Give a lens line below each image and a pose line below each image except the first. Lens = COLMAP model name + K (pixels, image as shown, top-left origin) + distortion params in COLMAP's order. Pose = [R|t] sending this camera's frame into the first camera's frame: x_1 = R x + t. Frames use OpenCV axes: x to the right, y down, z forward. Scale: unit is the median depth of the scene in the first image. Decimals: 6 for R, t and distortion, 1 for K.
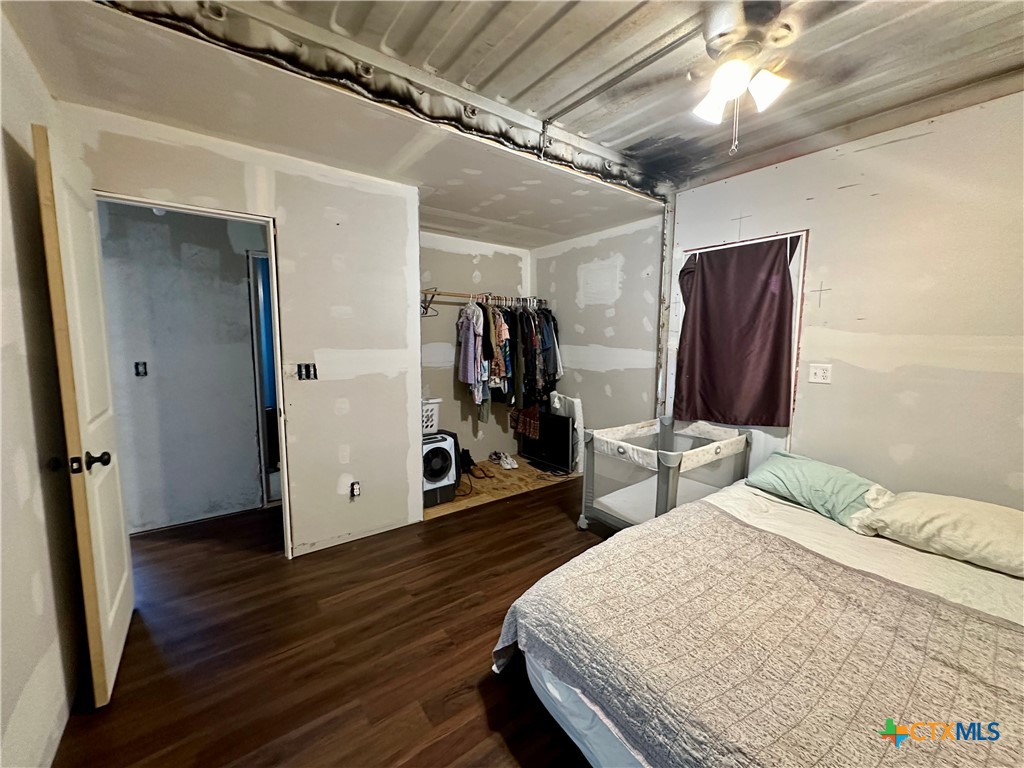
lens RADIAL K [[409.6, 0, 513.7], [0, 409.6, 384.8], [0, 0, 1]] dist [-0.001189, 0.000099]
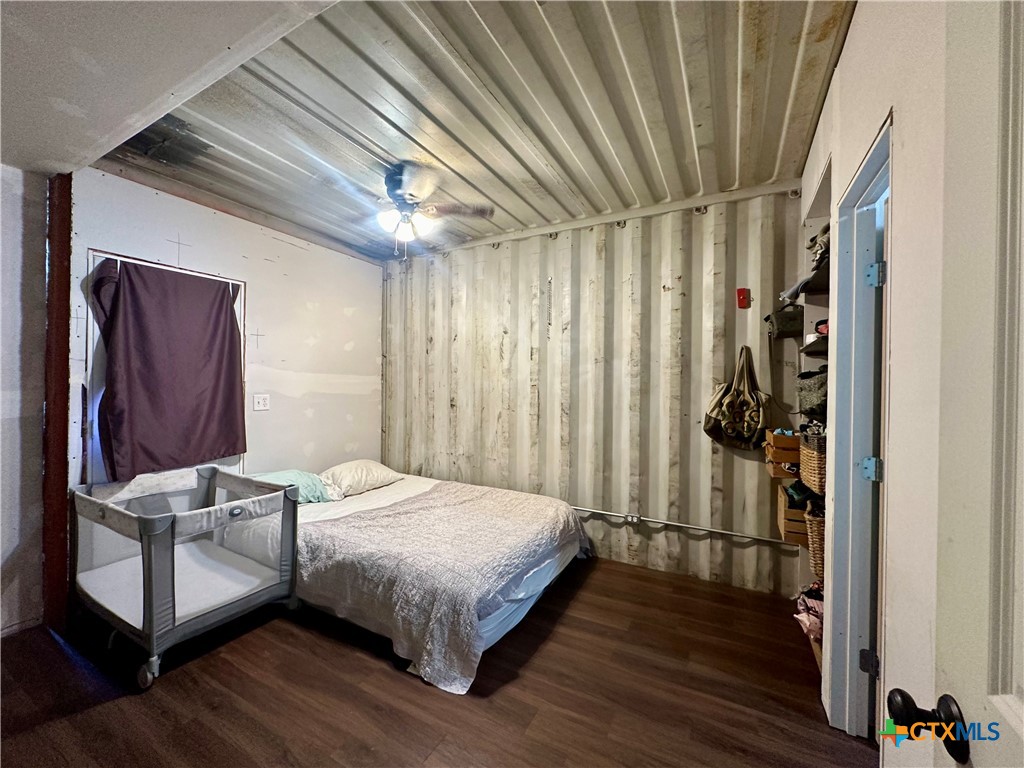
lens RADIAL K [[409.6, 0, 511.3], [0, 409.6, 383.6], [0, 0, 1]] dist [-0.001189, 0.000099]
pose [[-0.408618, -0.014052, 0.912597, -0.677608], [0.086149, 0.994824, 0.053891, -0.084897], [-0.908631, 0.100640, -0.405292, 0.809886]]
